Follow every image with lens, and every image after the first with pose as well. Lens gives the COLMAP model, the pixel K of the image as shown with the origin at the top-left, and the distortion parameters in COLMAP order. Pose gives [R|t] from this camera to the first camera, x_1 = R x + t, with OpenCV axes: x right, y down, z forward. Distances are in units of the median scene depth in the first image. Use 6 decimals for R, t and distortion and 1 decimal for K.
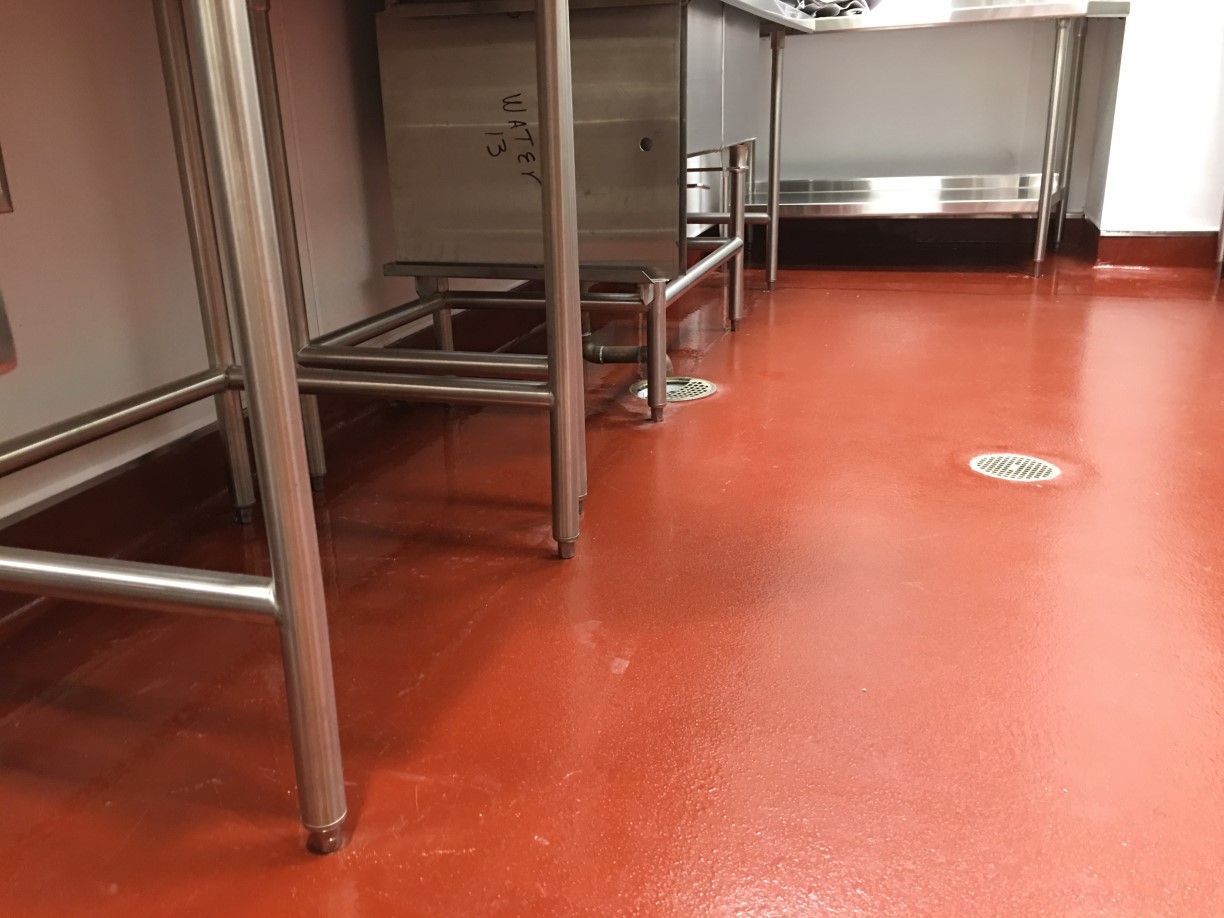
lens RADIAL K [[1035.9, 0, 594.0], [0, 1035.9, 440.1], [0, 0, 1]] dist [0.075491, -0.086458]
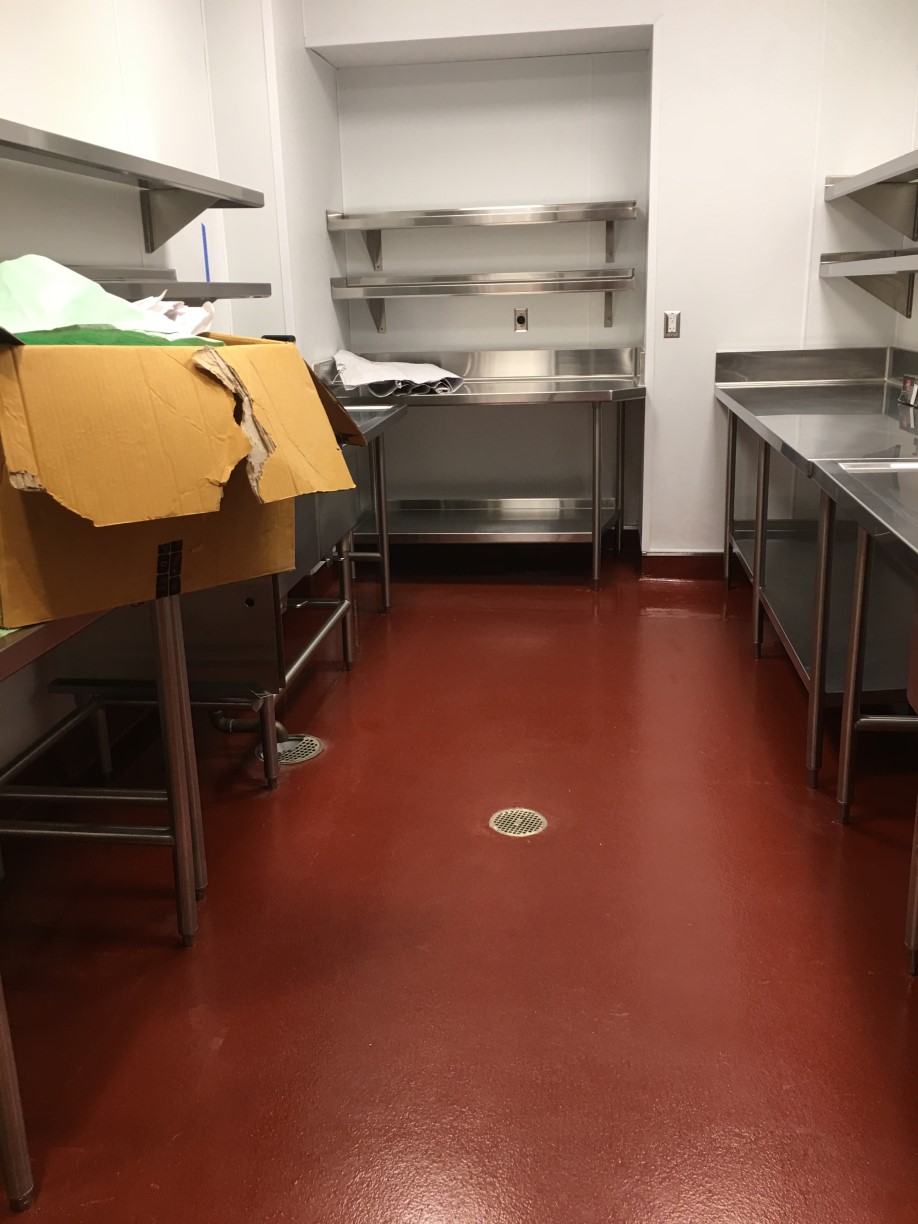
lens RADIAL K [[1035.9, 0, 459.3], [0, 1035.9, 576.1], [0, 0, 1]] dist [0.075491, -0.086458]
pose [[0.984352, -0.041422, 0.171278, 0.087125], [0.049625, 0.997803, -0.043889, -0.239057], [-0.169083, 0.051702, 0.984245, -0.385878]]
